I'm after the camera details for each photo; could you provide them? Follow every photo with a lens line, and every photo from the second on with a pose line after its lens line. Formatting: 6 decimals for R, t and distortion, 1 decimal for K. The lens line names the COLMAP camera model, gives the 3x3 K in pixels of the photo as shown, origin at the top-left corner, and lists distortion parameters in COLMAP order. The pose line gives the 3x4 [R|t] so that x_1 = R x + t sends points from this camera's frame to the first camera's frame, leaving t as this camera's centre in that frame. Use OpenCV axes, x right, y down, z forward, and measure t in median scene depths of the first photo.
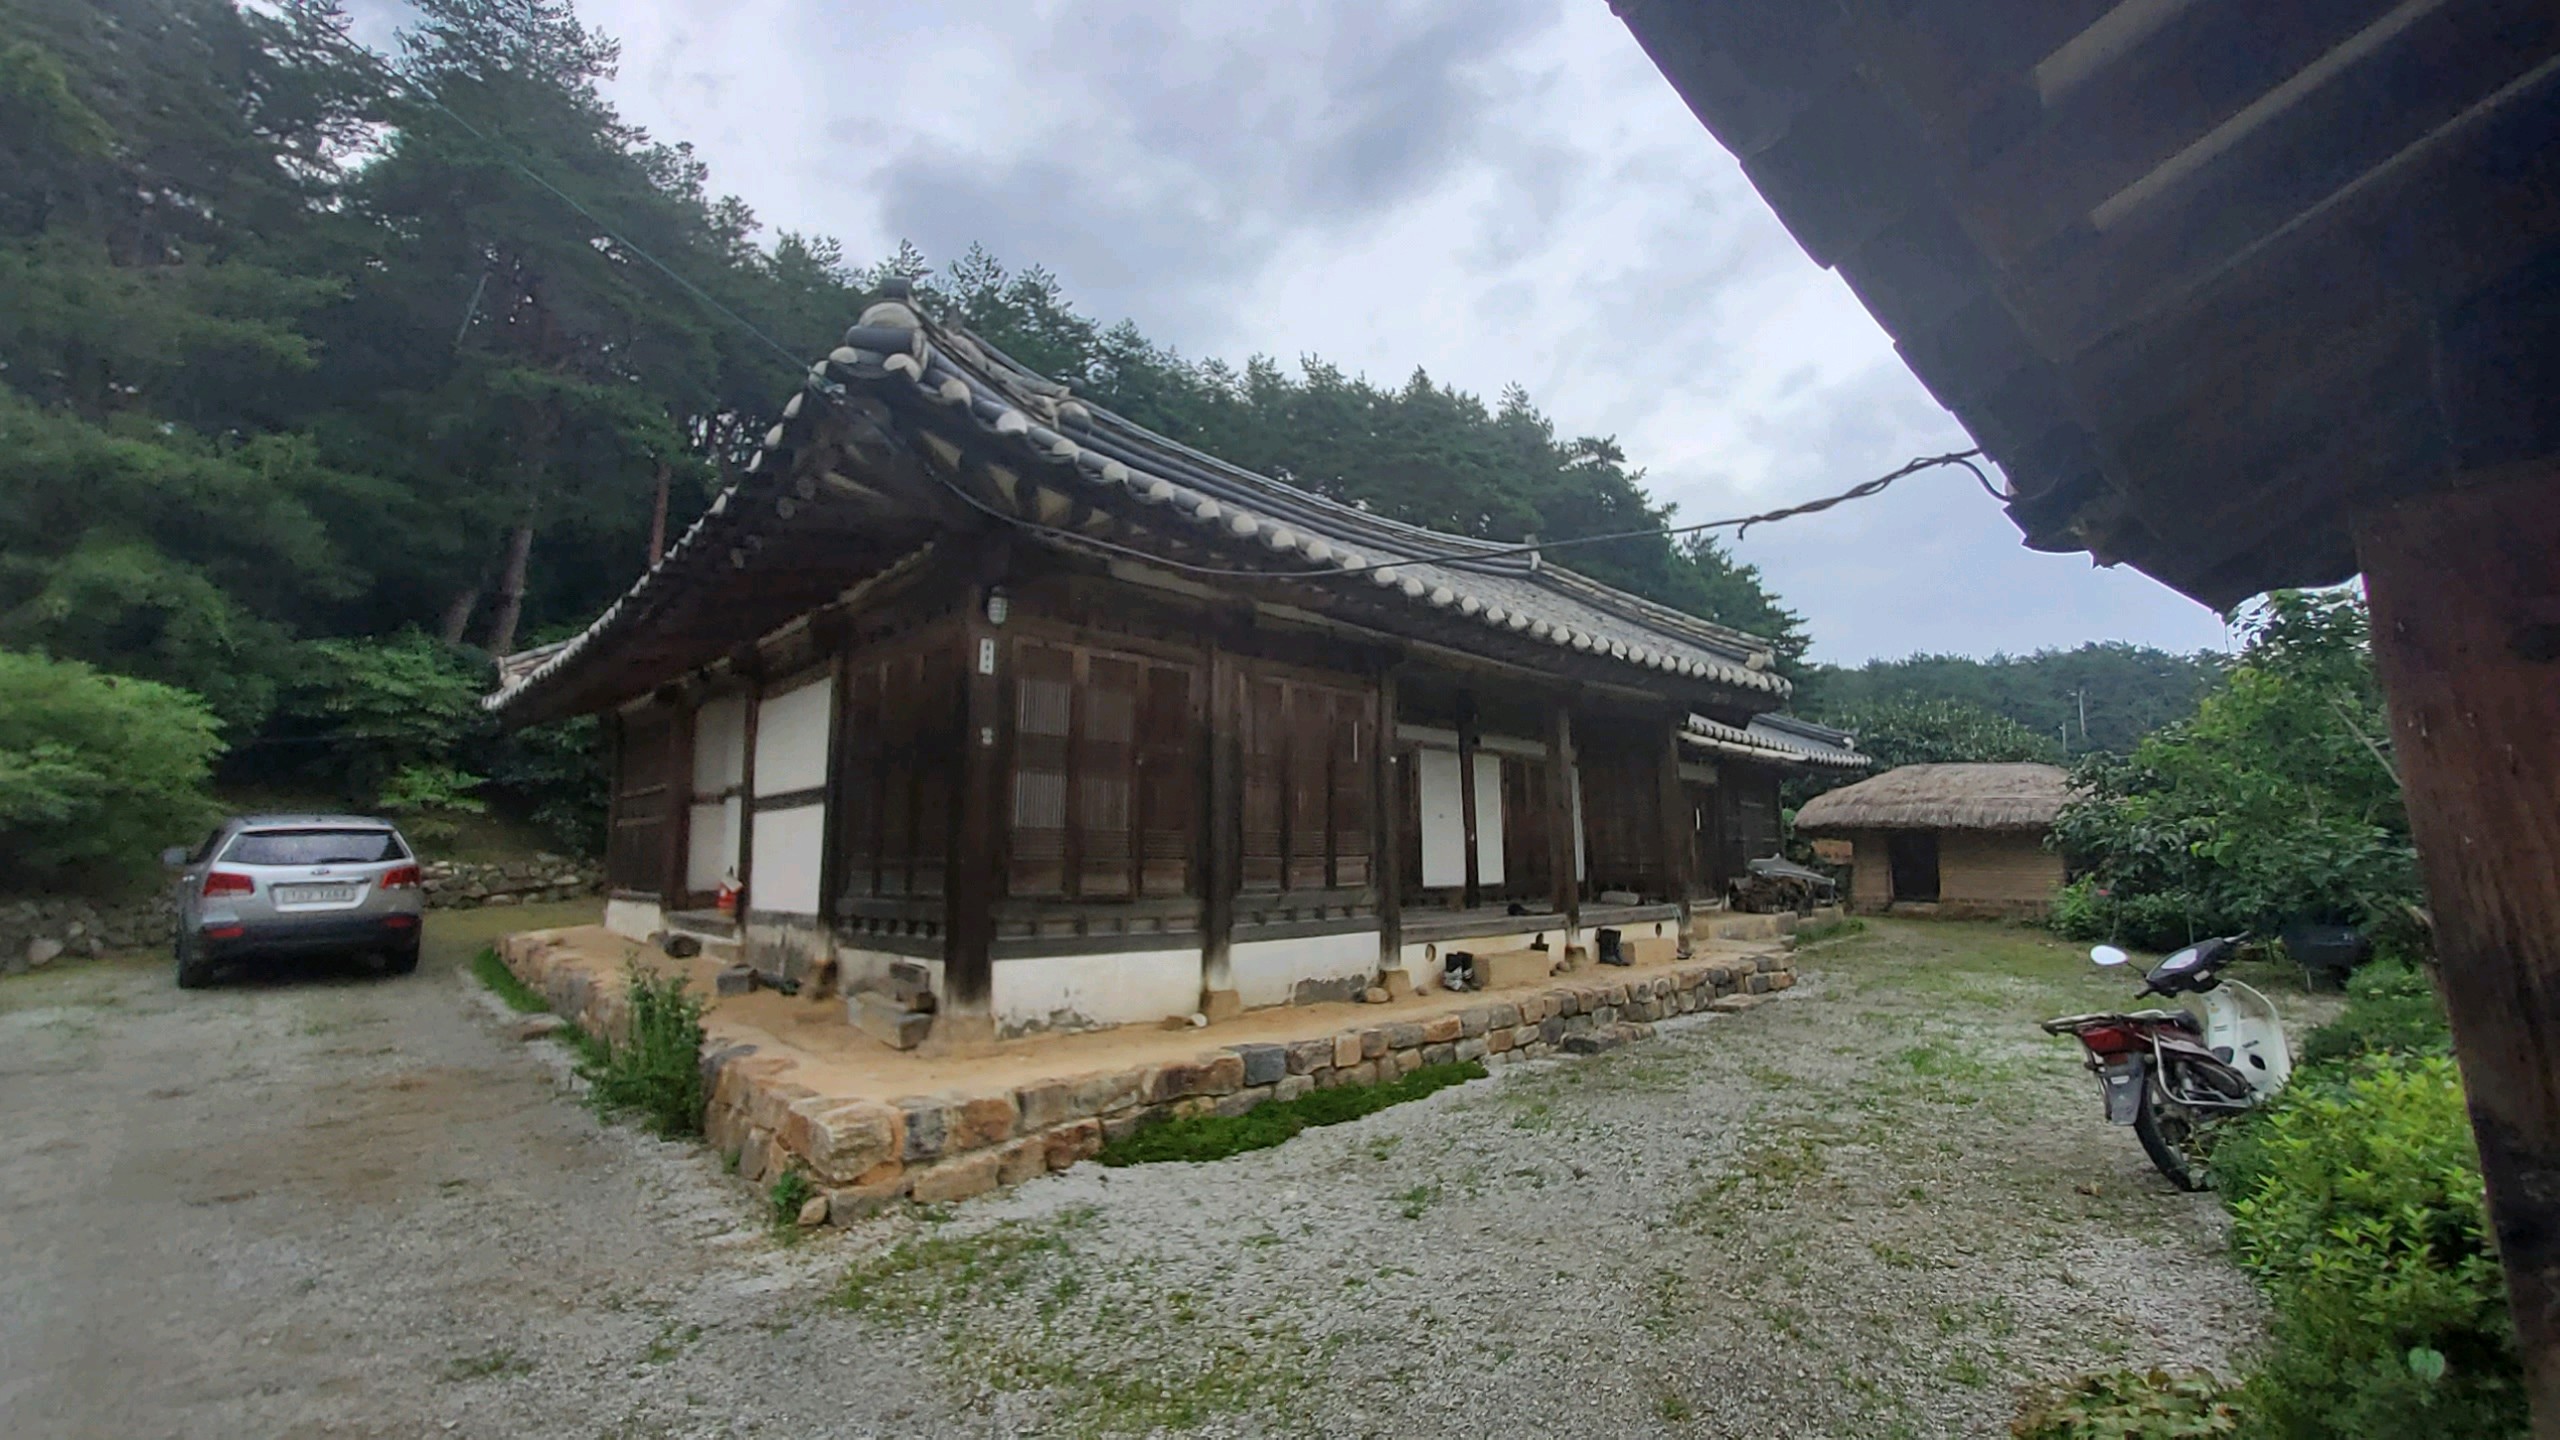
lens RADIAL K [[1033.4, 0, 1280.0], [0, 1033.4, 698.8], [0, 0, 1]] dist [0.014636, -0.011758]
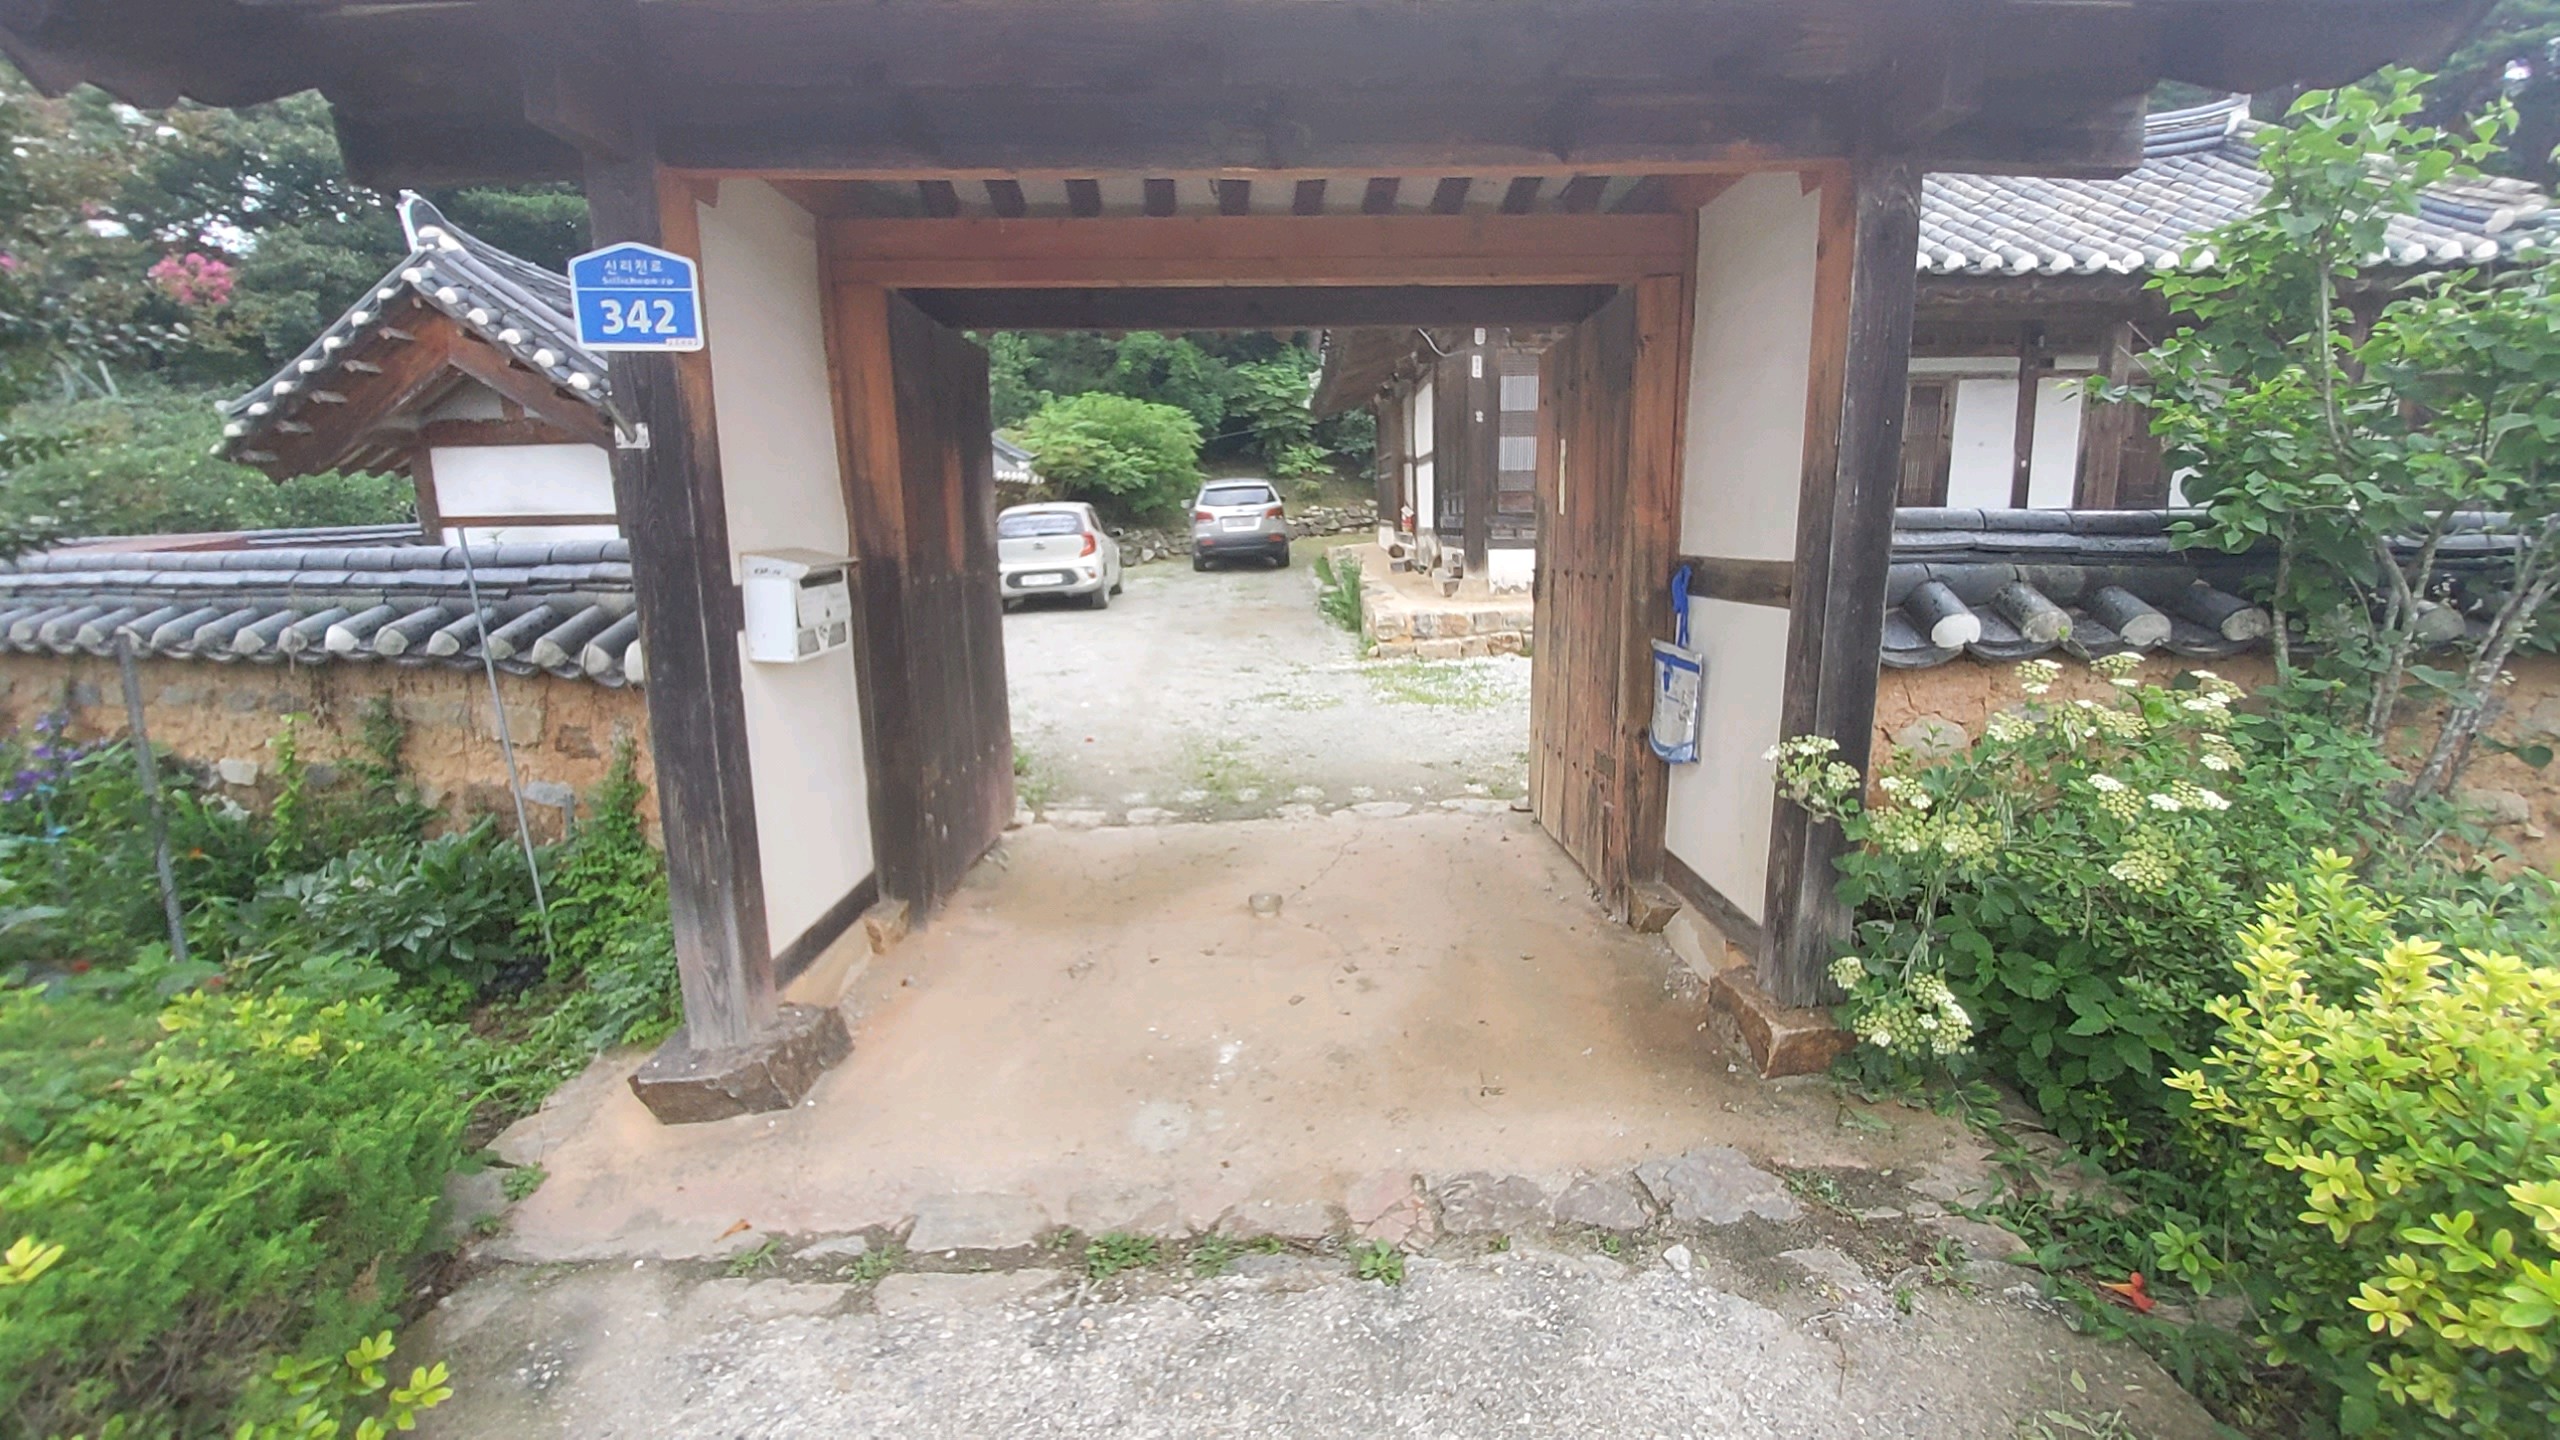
lens RADIAL K [[1015.4, 0, 1292.1], [0, 1015.4, 680.6], [0, 0, 1]] dist [-0.009518, 0.000007]
pose [[0.740340, 0.096573, -0.665259, 0.588825], [0.121688, 0.954025, 0.273914, -0.040495], [0.661126, -0.283744, 0.694551, -0.429204]]
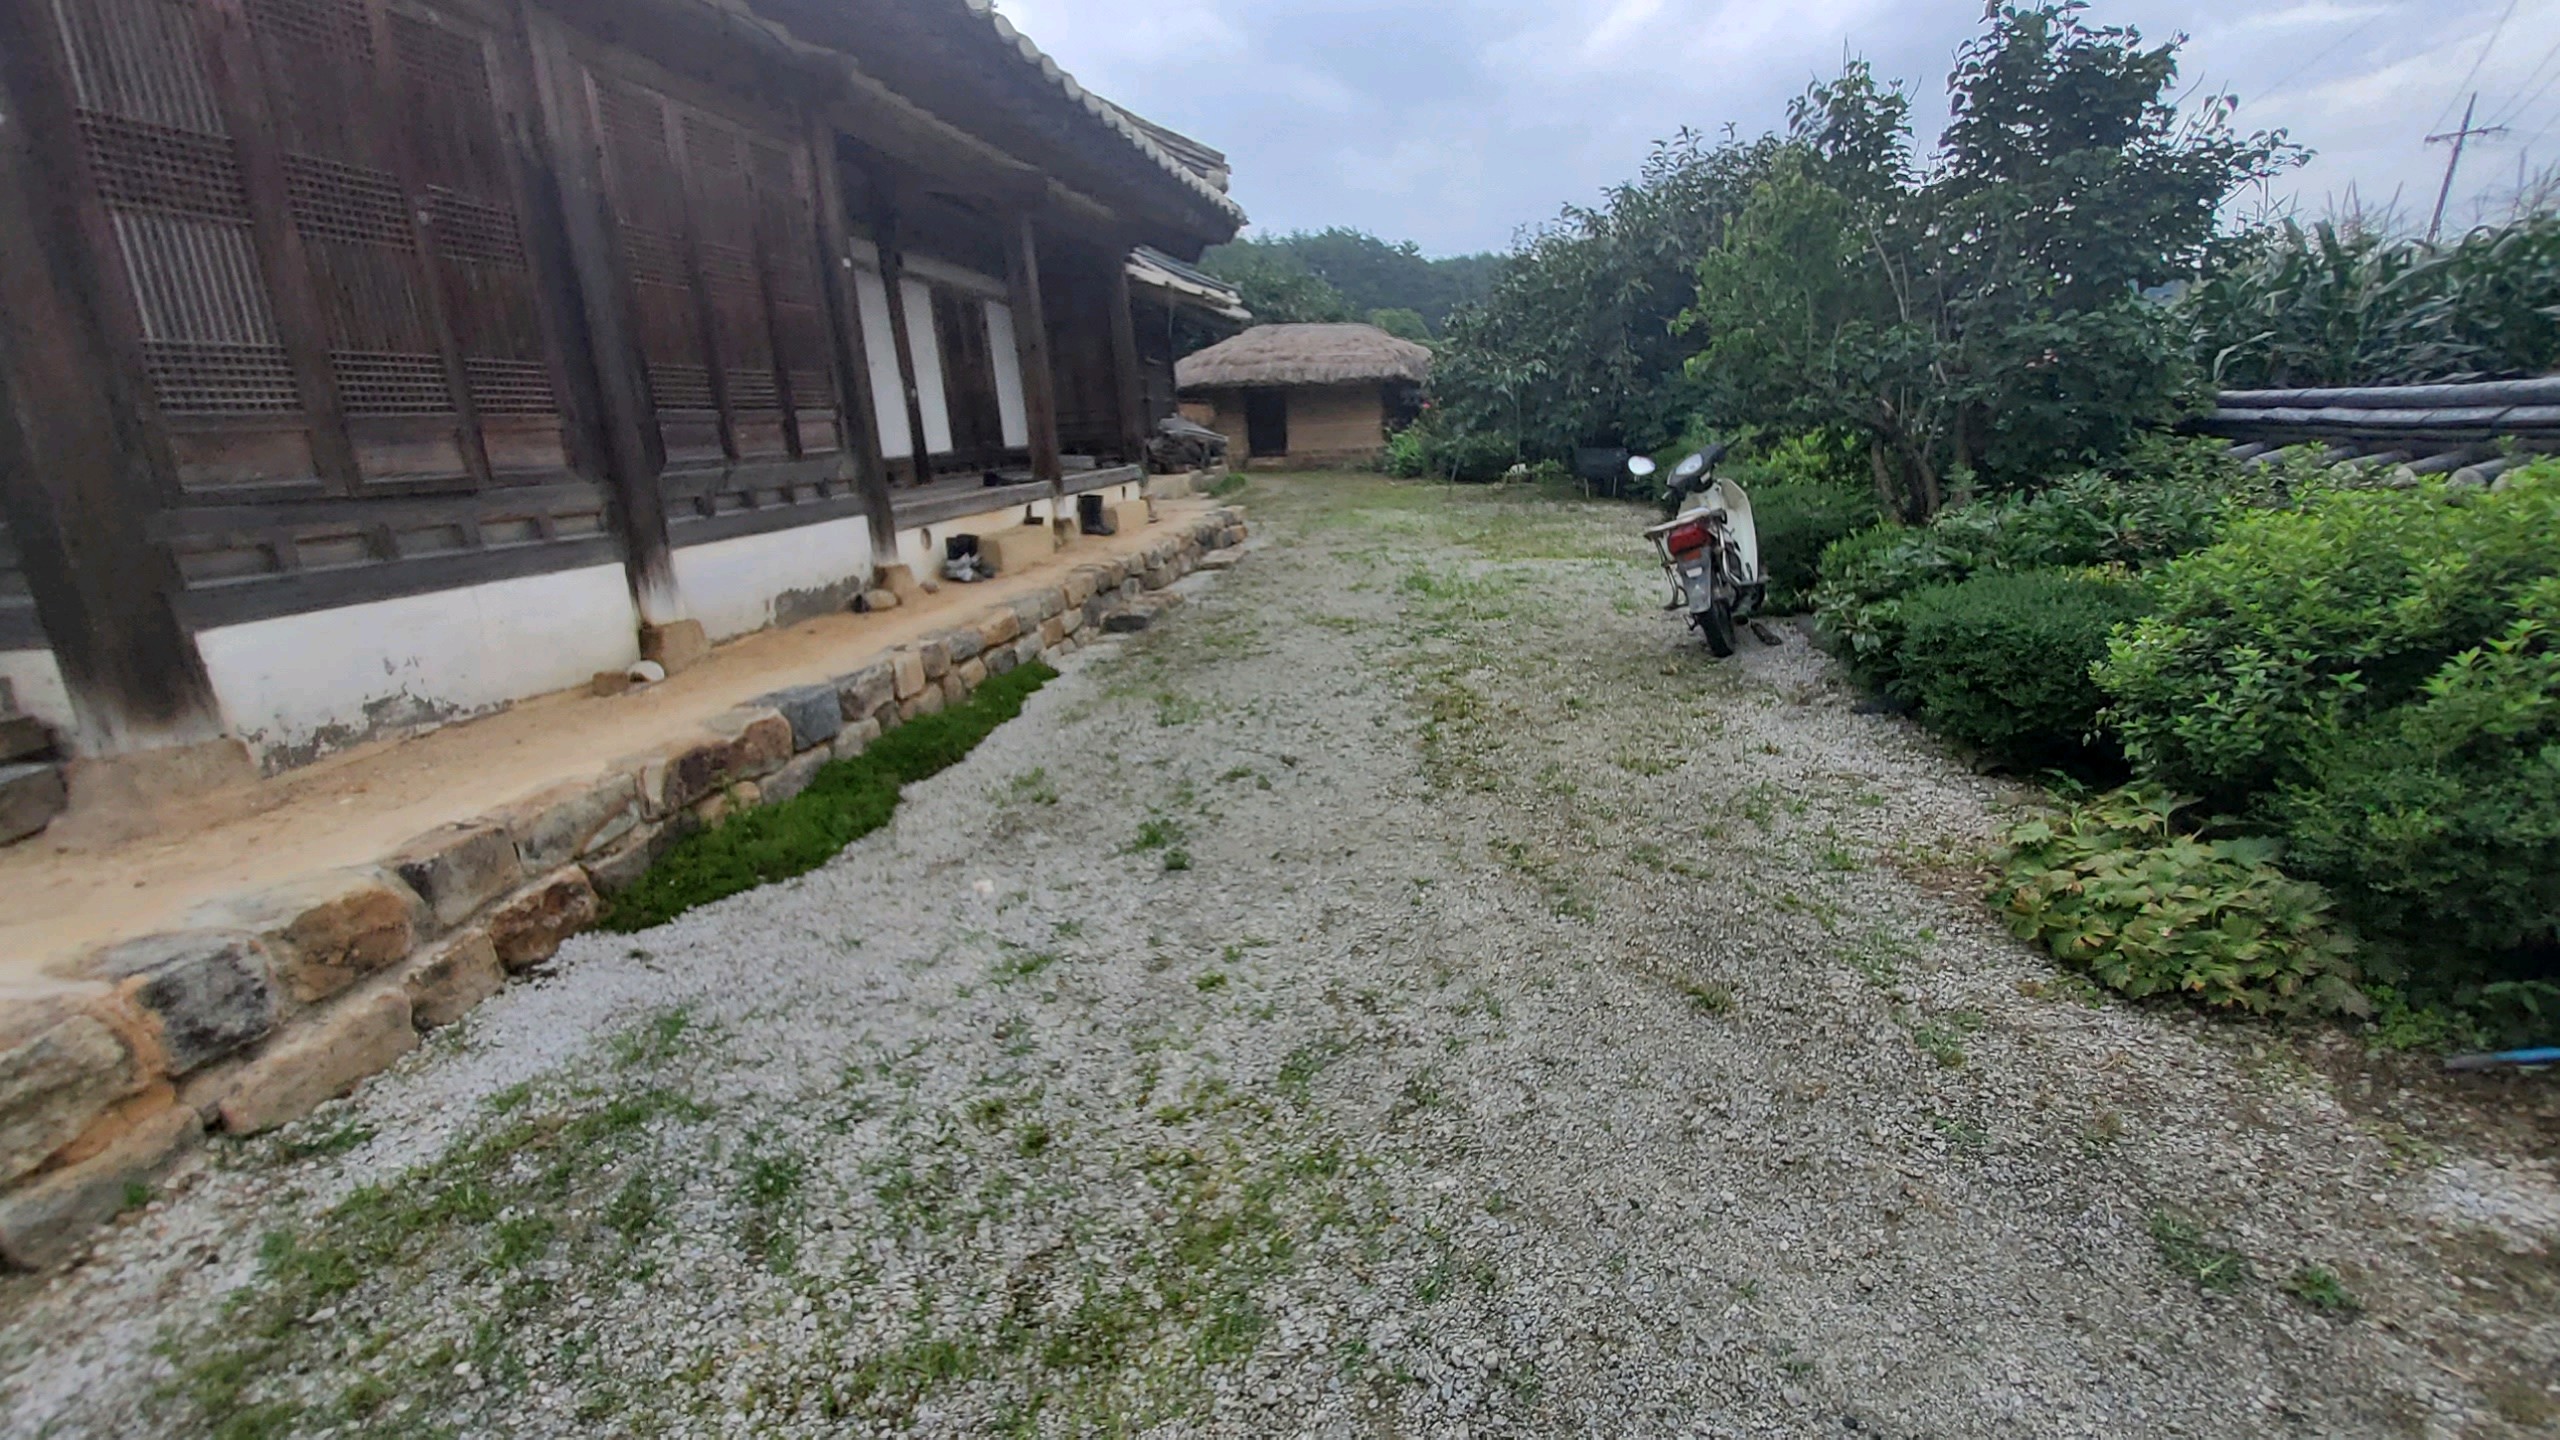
lens RADIAL K [[1035.0, 0, 1286.3], [0, 1035.0, 707.8], [0, 0, 1]] dist [-0.001718, -0.008008]
pose [[0.788816, -0.196458, 0.582386, -0.149322], [-0.047110, 0.925427, 0.375985, 0.078706], [-0.612821, -0.324019, 0.720737, 0.314699]]
